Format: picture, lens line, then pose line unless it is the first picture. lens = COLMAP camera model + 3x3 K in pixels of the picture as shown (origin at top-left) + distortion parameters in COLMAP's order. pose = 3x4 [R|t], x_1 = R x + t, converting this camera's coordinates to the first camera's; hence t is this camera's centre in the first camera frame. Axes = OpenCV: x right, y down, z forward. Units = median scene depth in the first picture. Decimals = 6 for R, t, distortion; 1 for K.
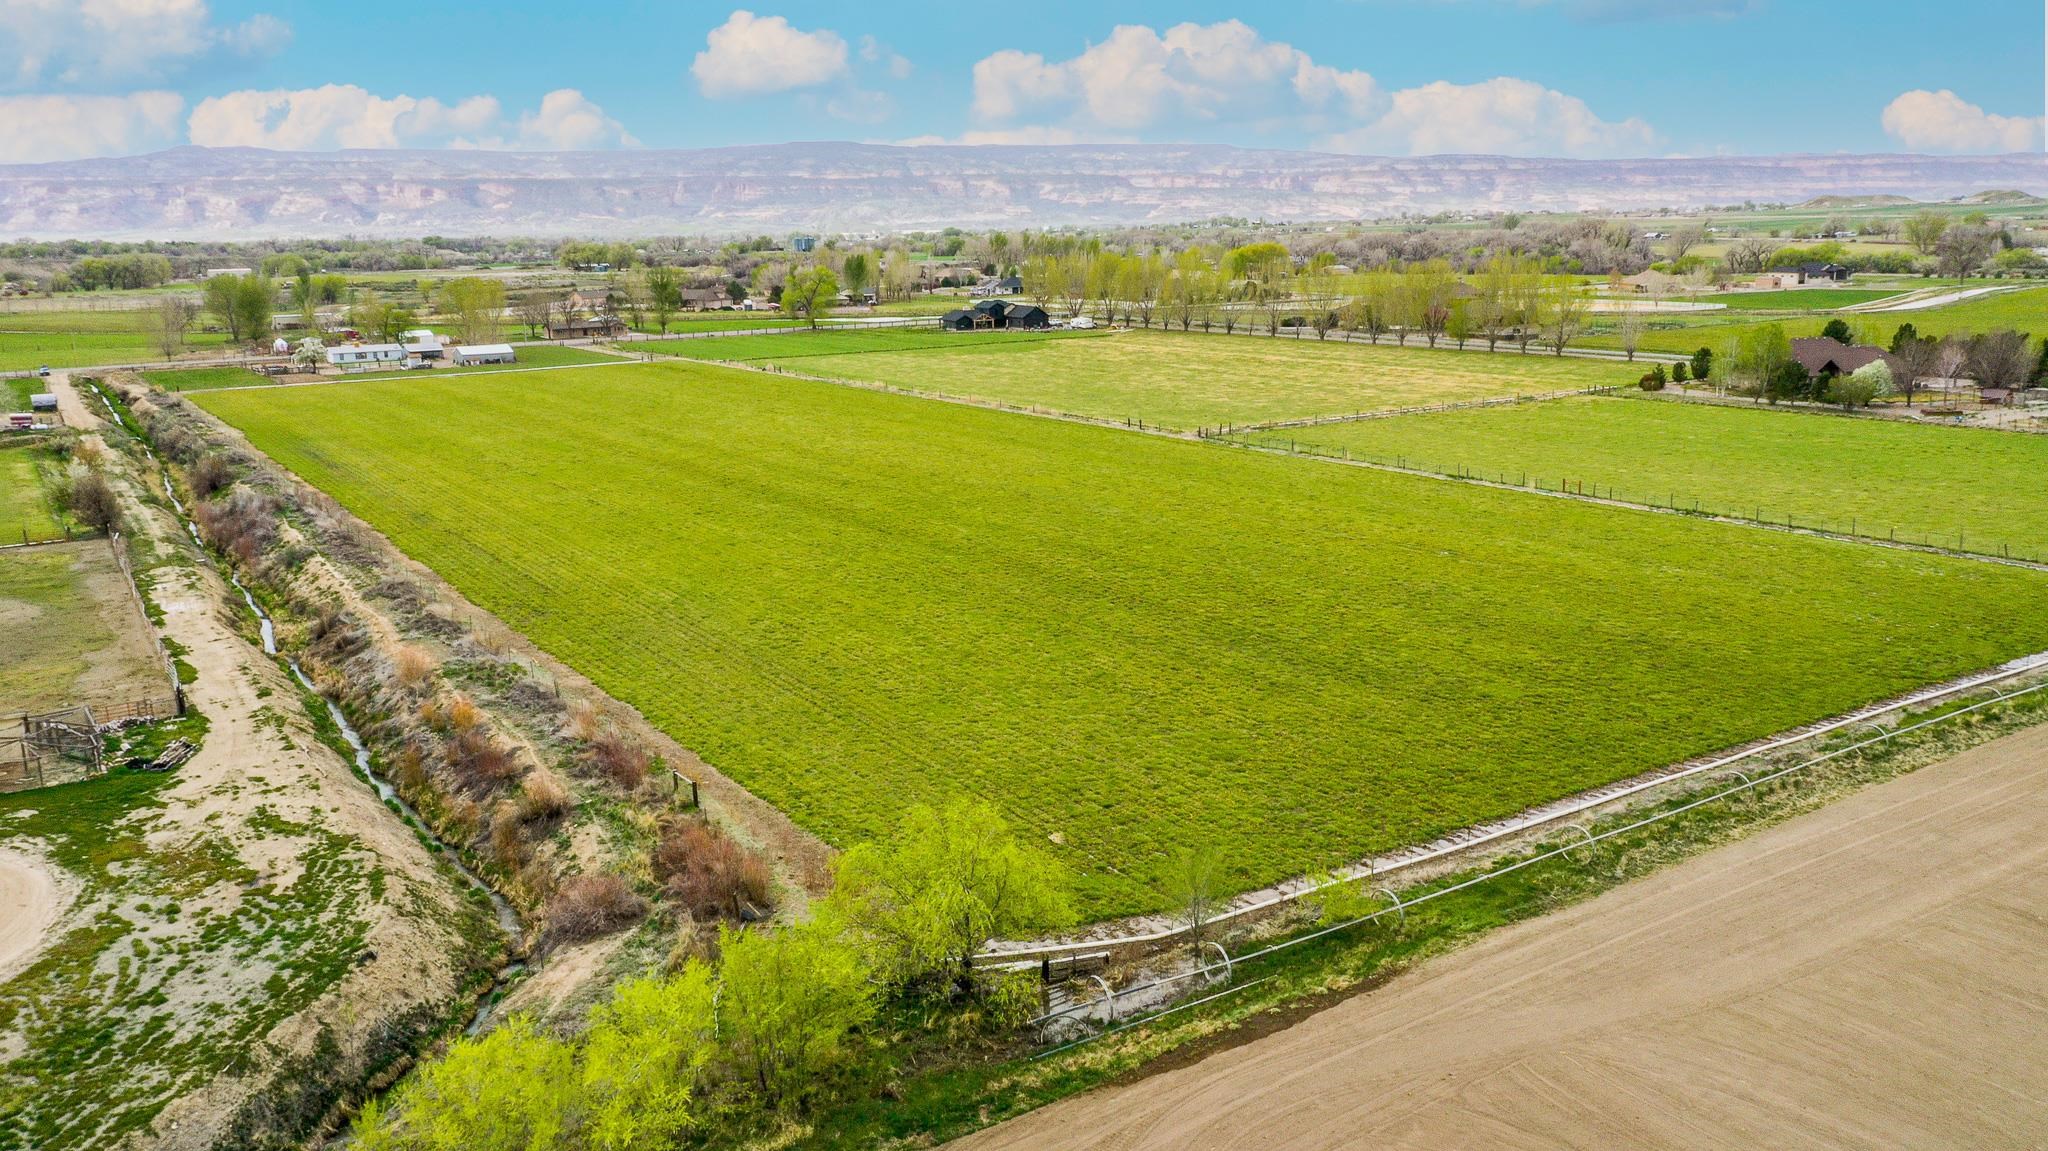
lens RADIAL K [[1593.9, 0, 1024.0], [0, 1593.9, 575.5], [0, 0, 1]] dist [-0.001059, -0.000301]
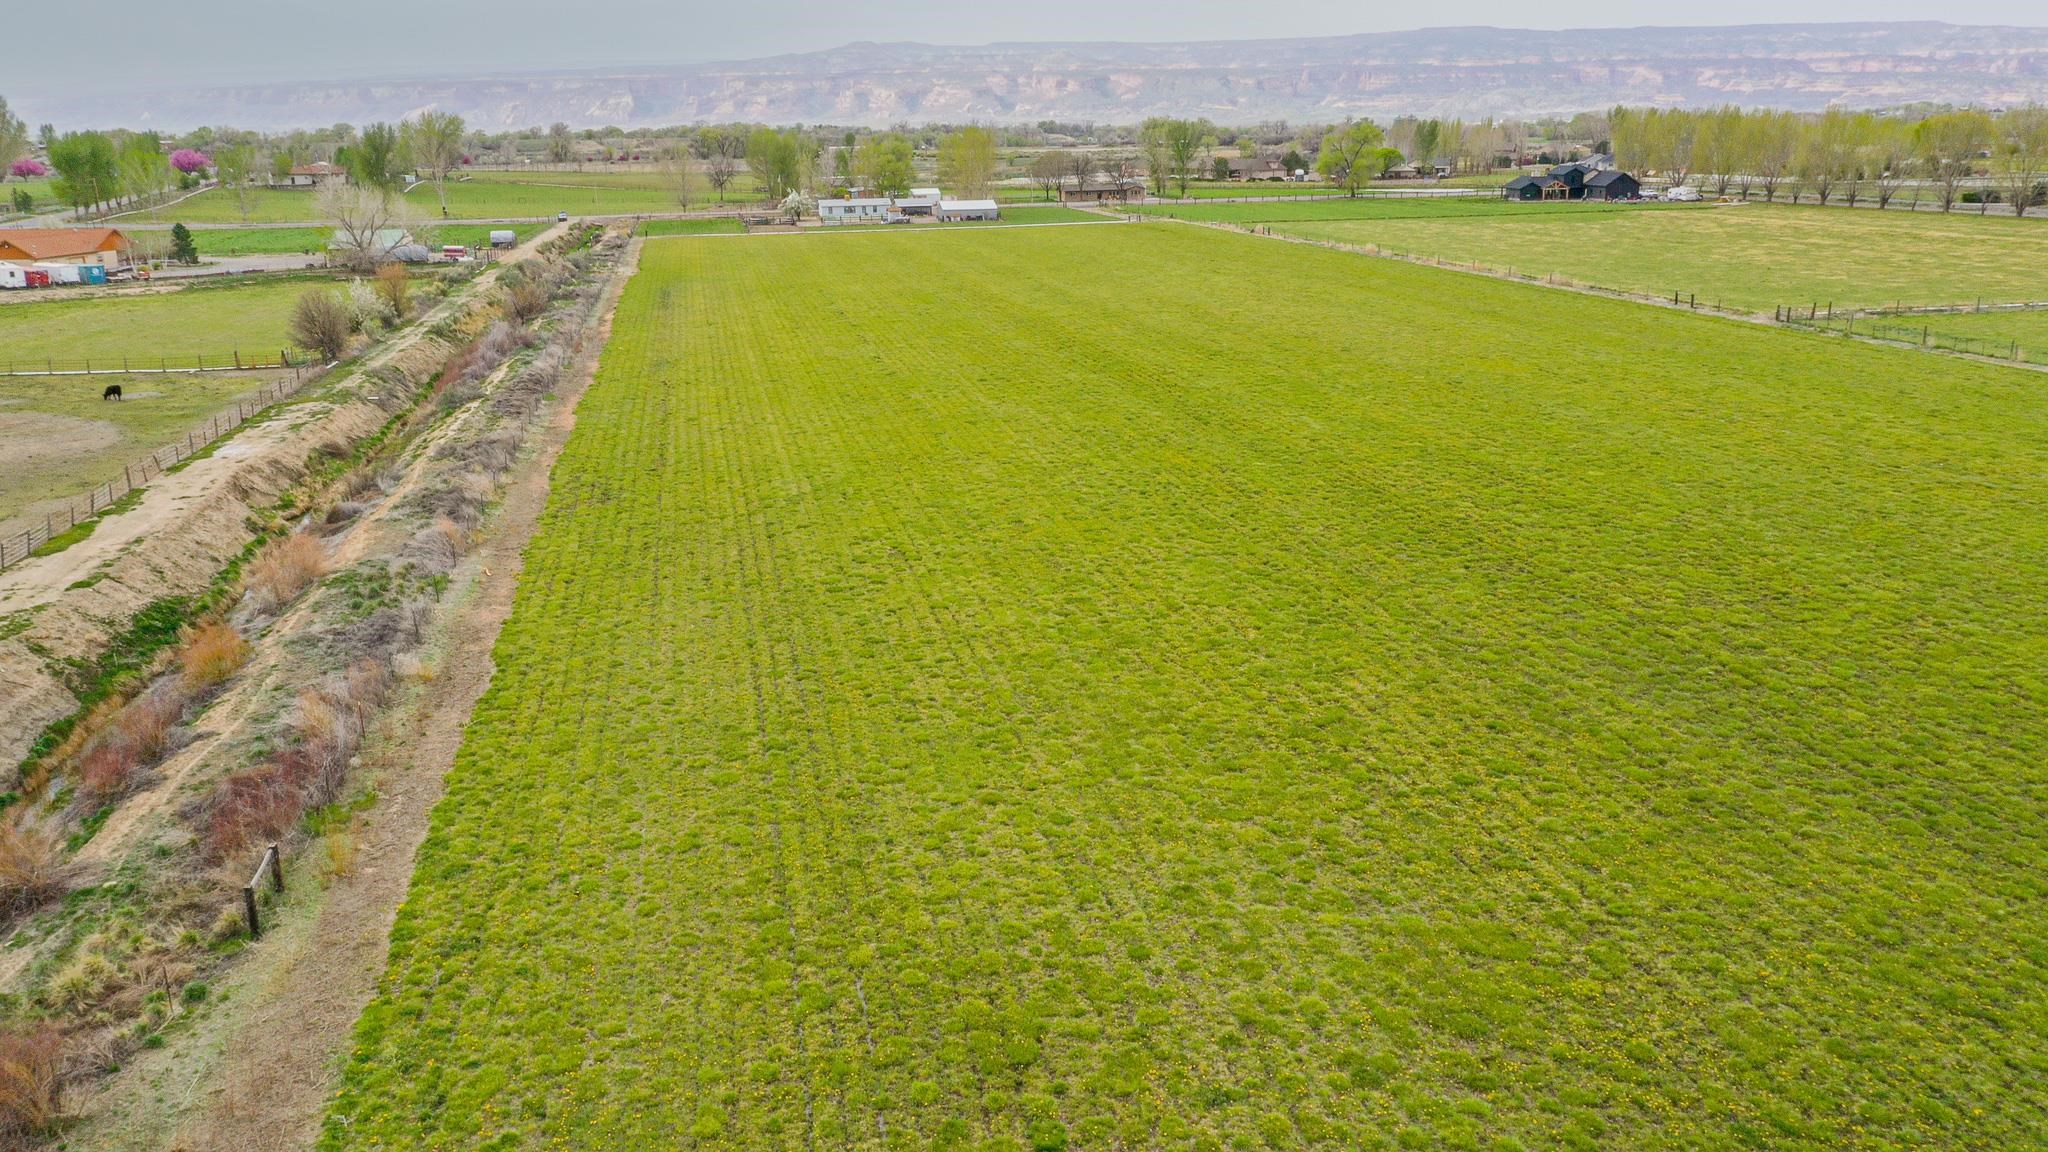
lens RADIAL K [[1602.7, 0, 1024.0], [0, 1602.7, 576.0], [0, 0, 1]] dist [-0.000049, -0.003976]
pose [[0.931125, 0.101103, -0.350407, 0.028018], [-0.078889, 0.993894, 0.077140, -0.002765], [0.356067, -0.044184, 0.933415, 0.110938]]
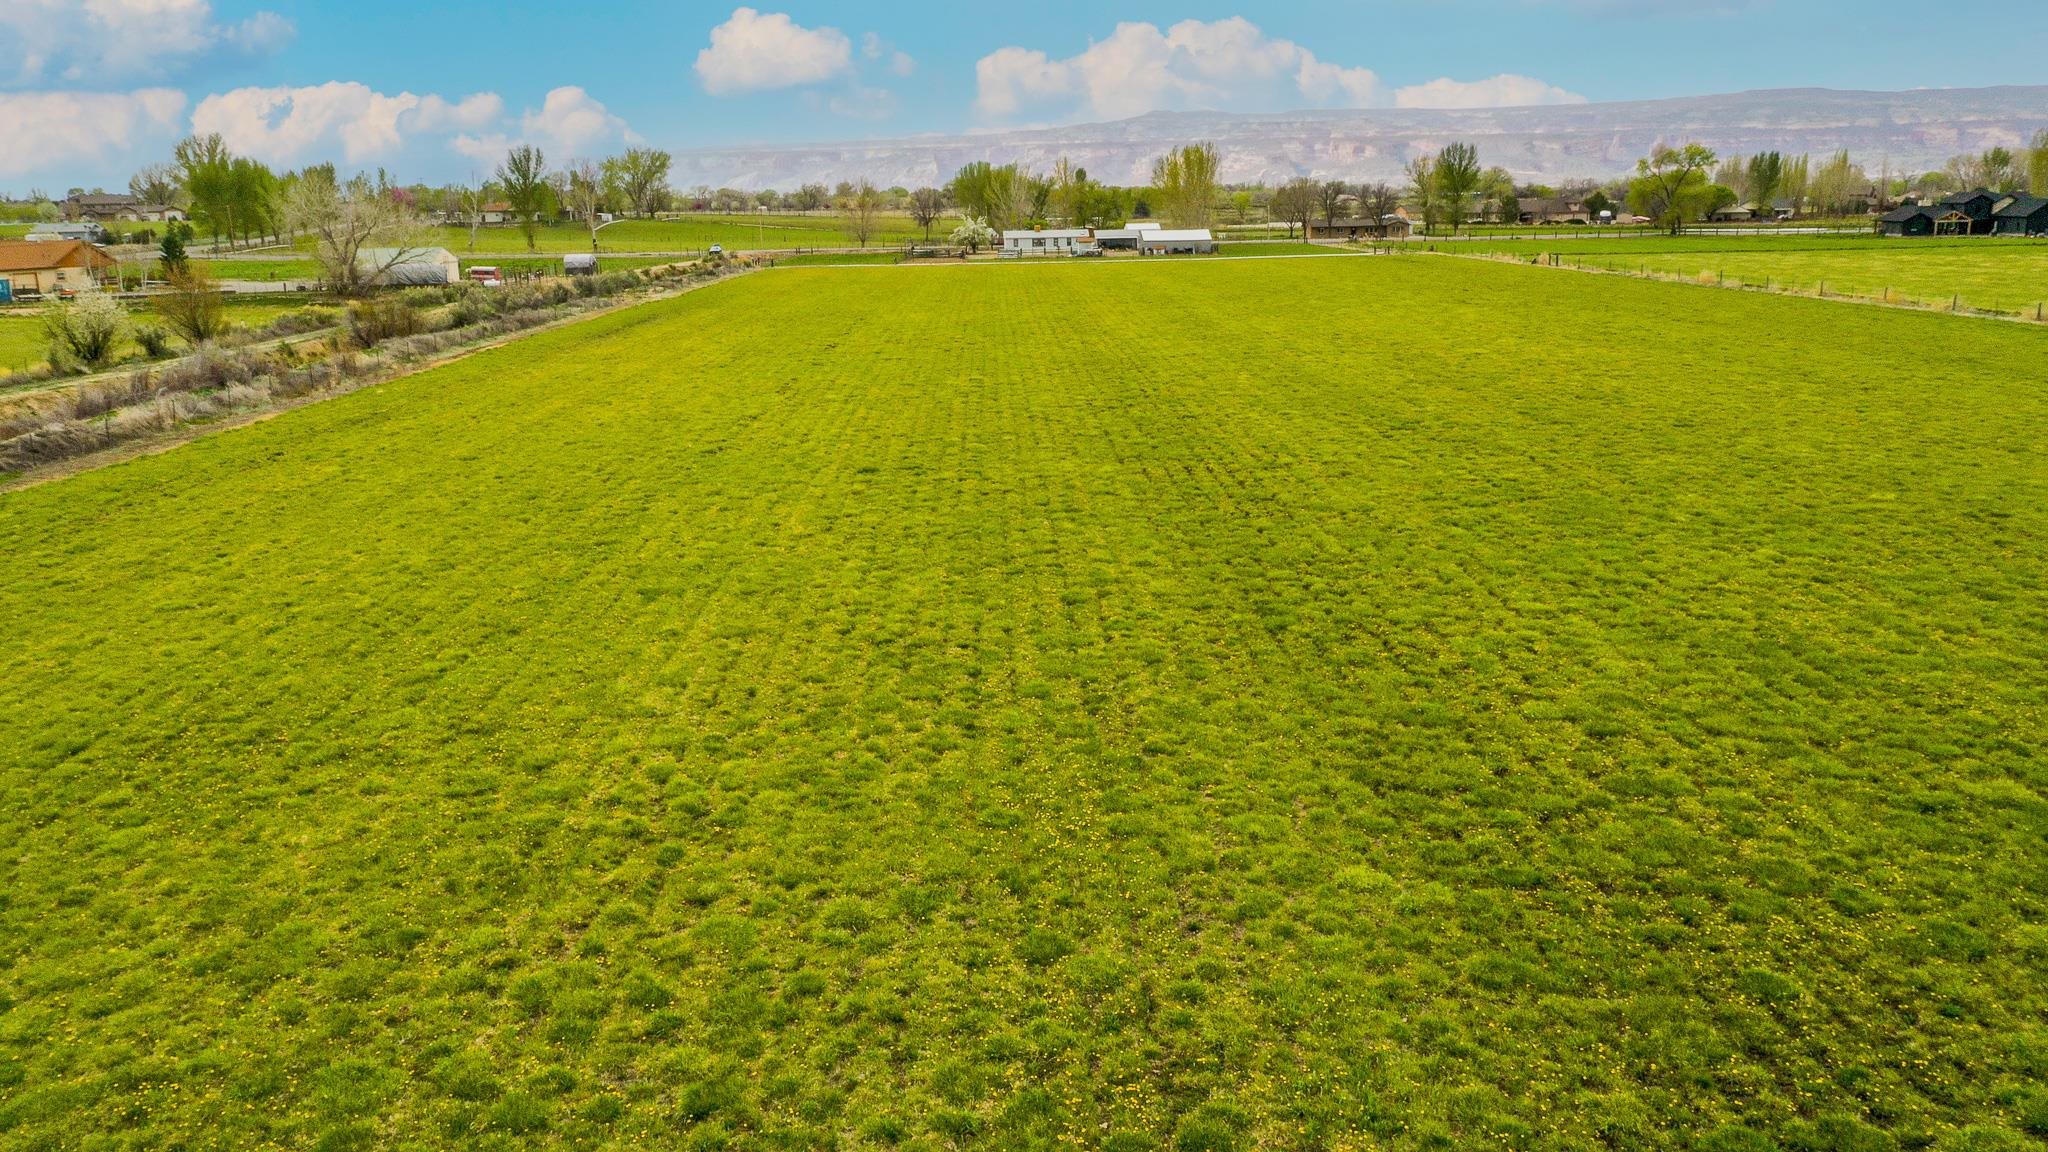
lens RADIAL K [[1593.9, 0, 1024.0], [0, 1593.9, 576.0], [0, 0, 1]] dist [-0.001059, -0.000301]
pose [[0.851600, 0.124368, -0.509225, 0.000313], [-0.111308, 0.992197, 0.056178, -0.013769], [0.512238, 0.008839, 0.858798, 0.253289]]
